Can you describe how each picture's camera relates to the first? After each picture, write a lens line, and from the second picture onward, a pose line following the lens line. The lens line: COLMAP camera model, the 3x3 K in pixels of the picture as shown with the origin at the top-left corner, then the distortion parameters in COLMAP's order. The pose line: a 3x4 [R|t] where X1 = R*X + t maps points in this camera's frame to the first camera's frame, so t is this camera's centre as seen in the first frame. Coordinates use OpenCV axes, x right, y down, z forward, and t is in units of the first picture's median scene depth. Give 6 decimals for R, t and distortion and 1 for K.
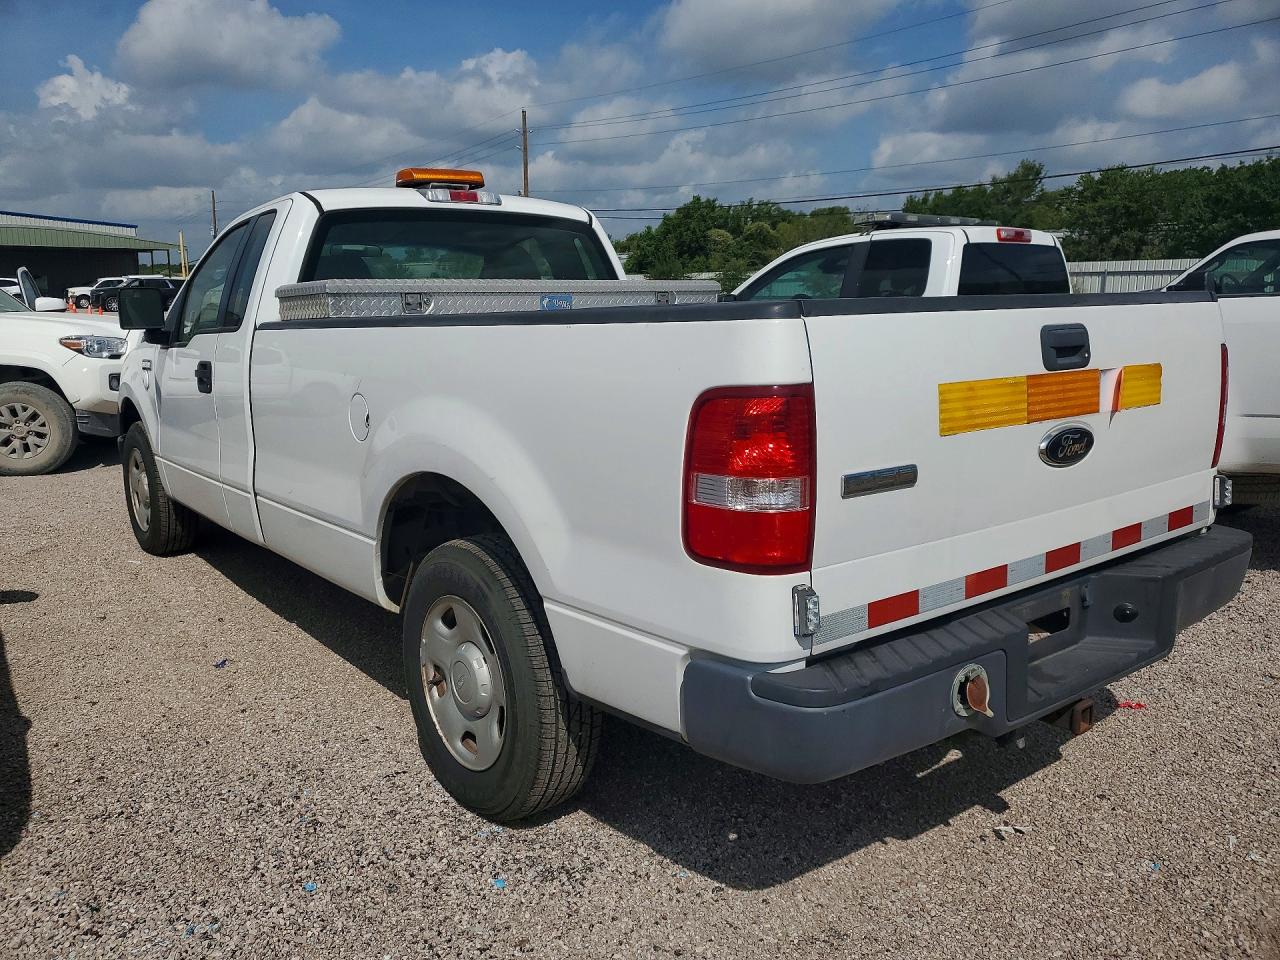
lens RADIAL K [[1012.2, 0, 615.8], [0, 1012.2, 484.1], [0, 0, 1]] dist [0.037880, -0.039178]
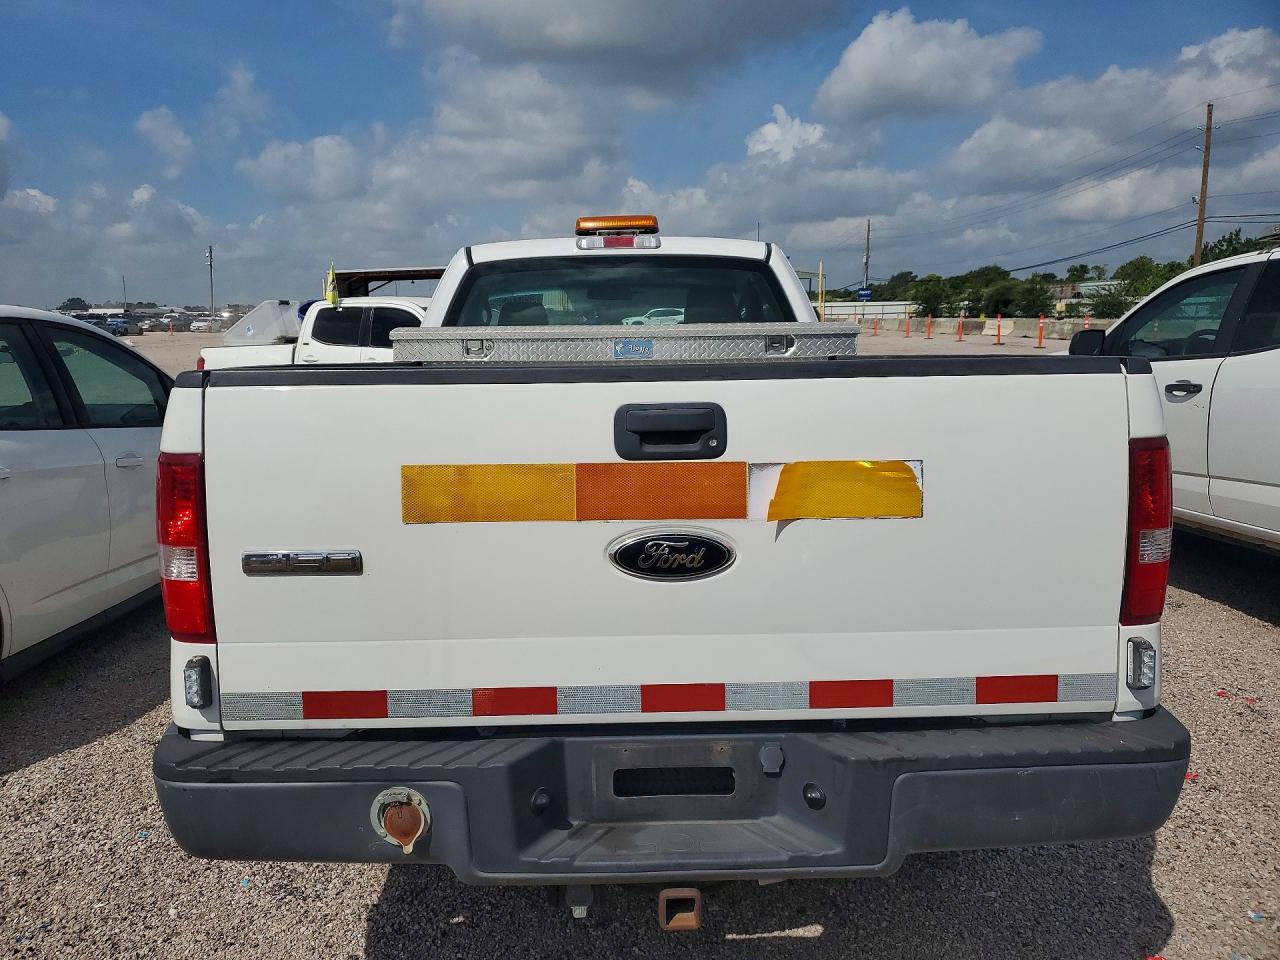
lens RADIAL K [[1012.2, 0, 599.1], [0, 1012.2, 493.4], [0, 0, 1]] dist [0.037880, -0.039178]
pose [[0.797228, 0.094850, -0.596181, 0.508820], [-0.101694, 0.994567, 0.022243, -0.057595], [0.595051, 0.042895, 0.802542, 0.201738]]
